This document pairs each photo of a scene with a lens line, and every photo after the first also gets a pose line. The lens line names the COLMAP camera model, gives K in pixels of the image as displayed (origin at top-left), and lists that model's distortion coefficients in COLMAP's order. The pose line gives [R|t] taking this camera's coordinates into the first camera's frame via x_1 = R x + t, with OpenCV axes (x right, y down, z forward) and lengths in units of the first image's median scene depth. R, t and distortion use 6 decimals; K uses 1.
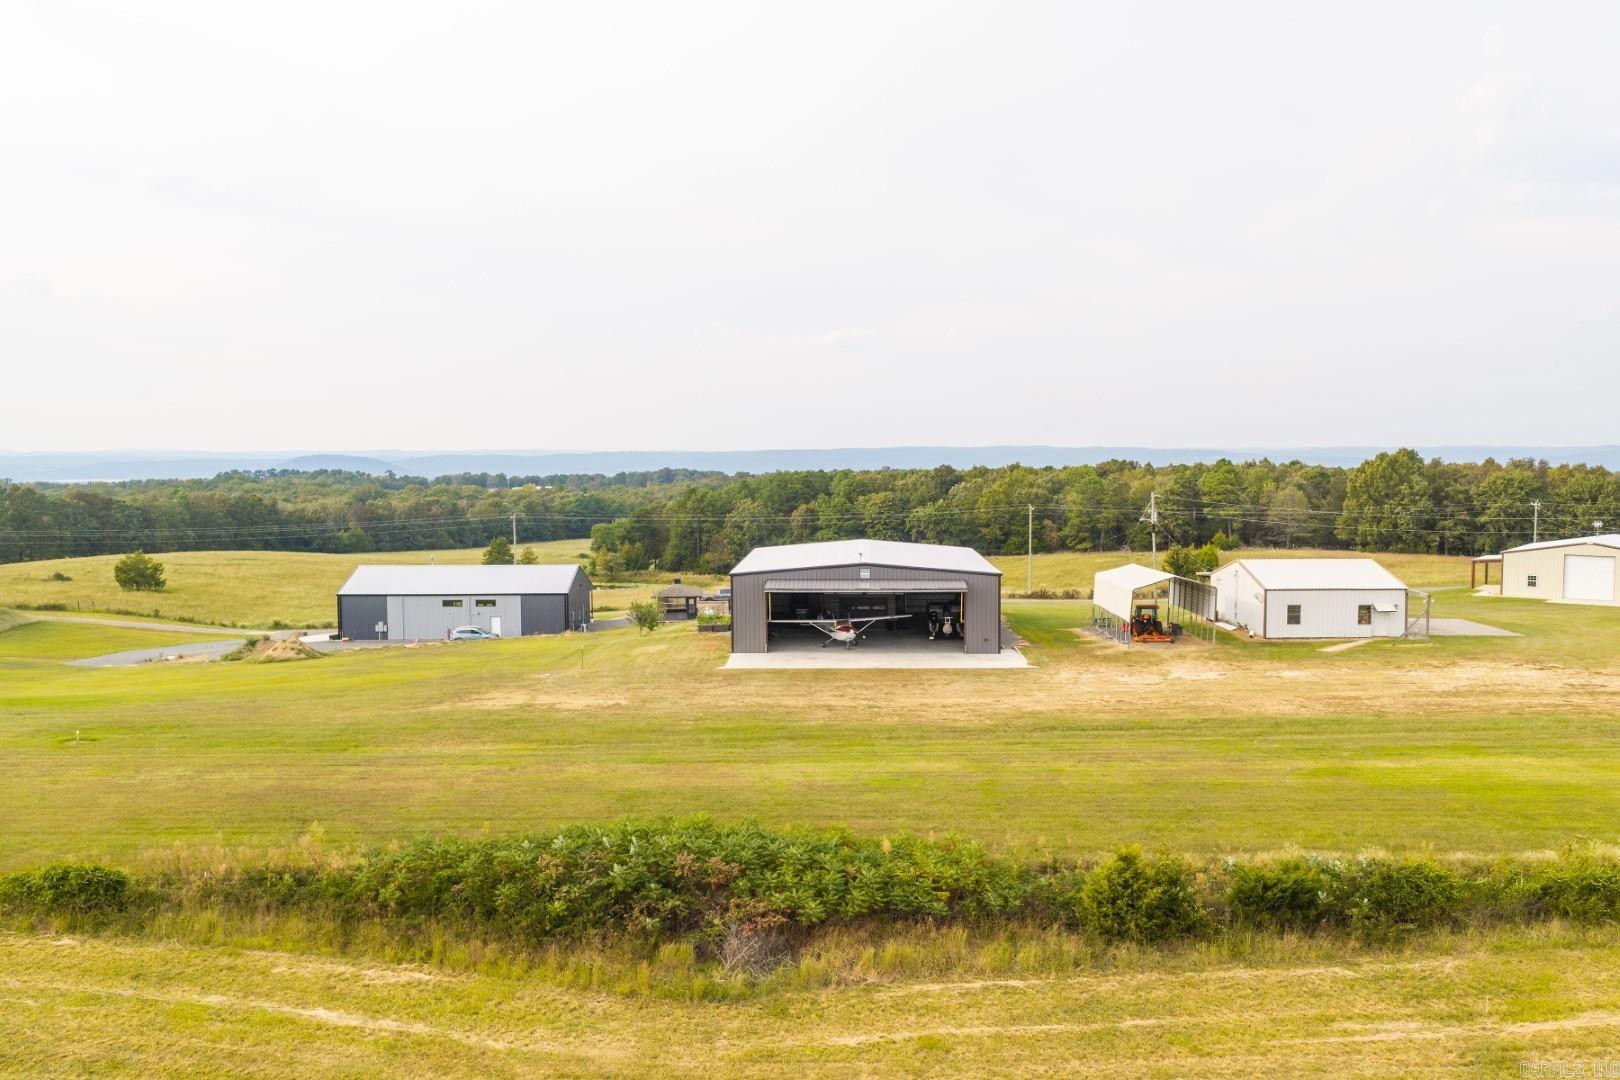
lens RADIAL K [[1344.6, 0, 810.0], [0, 1344.6, 540.0], [0, 0, 1]] dist [0.041089, -0.111430]
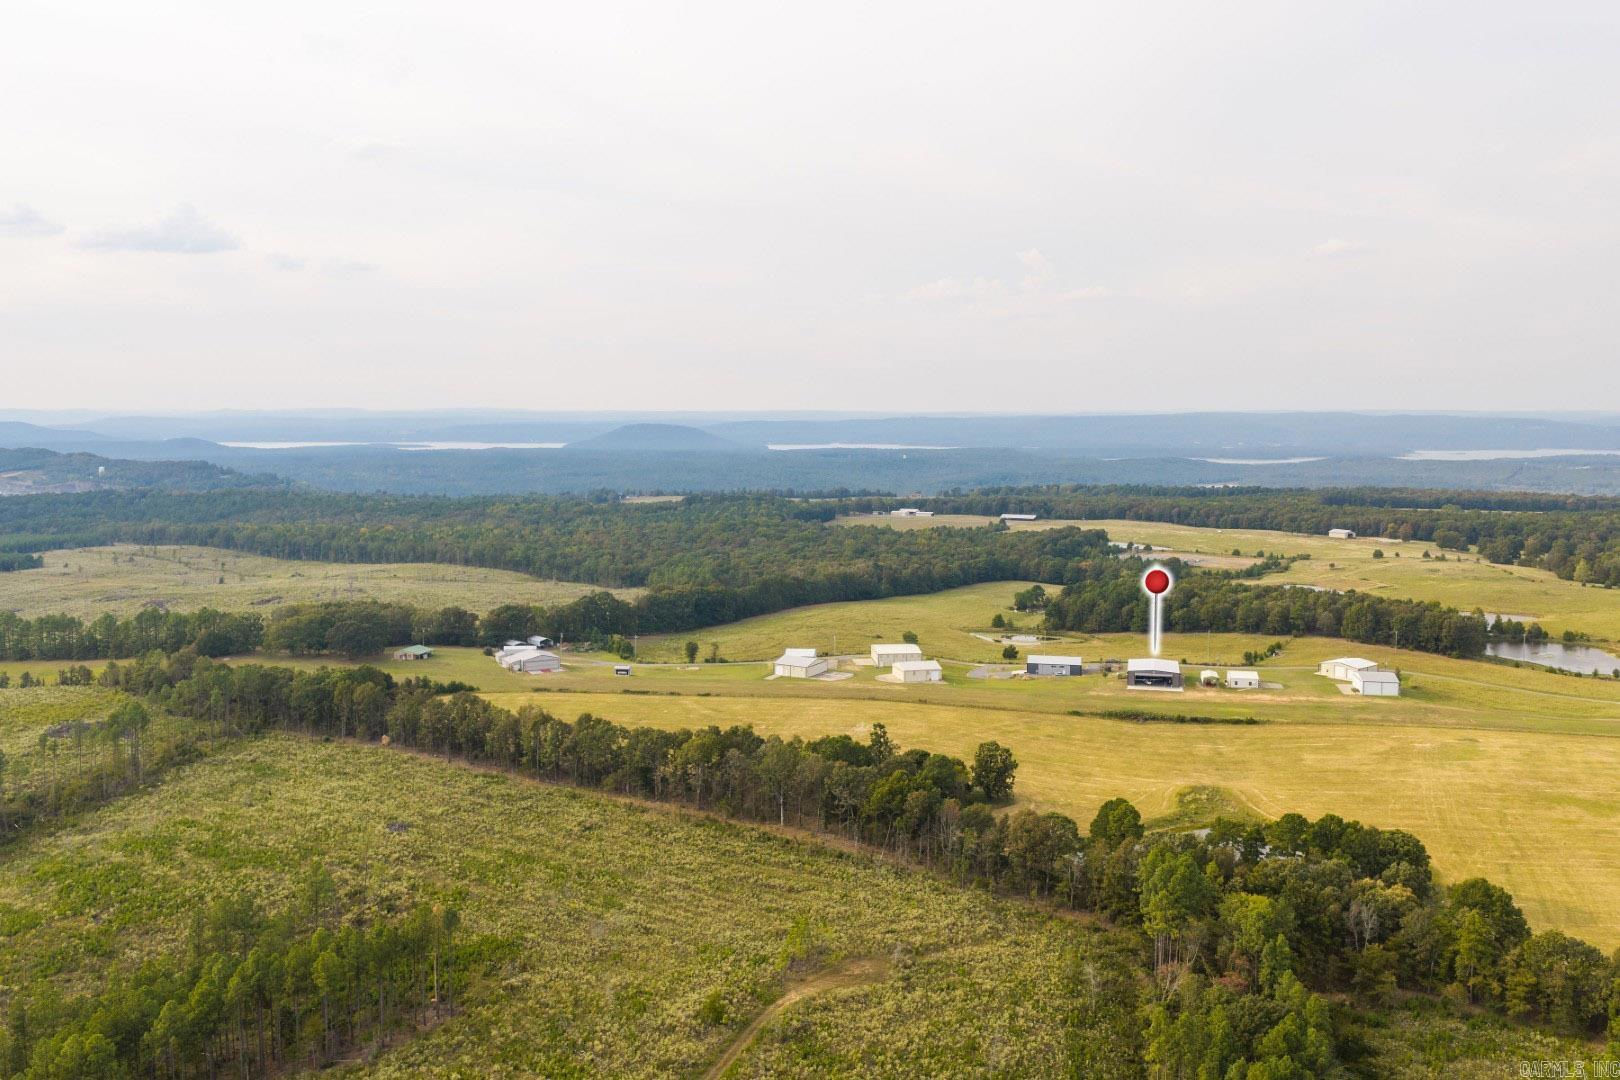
lens RADIAL K [[1344.6, 0, 810.0], [0, 1344.6, 540.0], [0, 0, 1]] dist [0.041089, -0.111430]
pose [[0.978427, 0.023885, -0.205205, -0.217862], [-0.017252, 0.999271, 0.034053, -0.687283], [0.205869, -0.029779, 0.978126, -4.717264]]
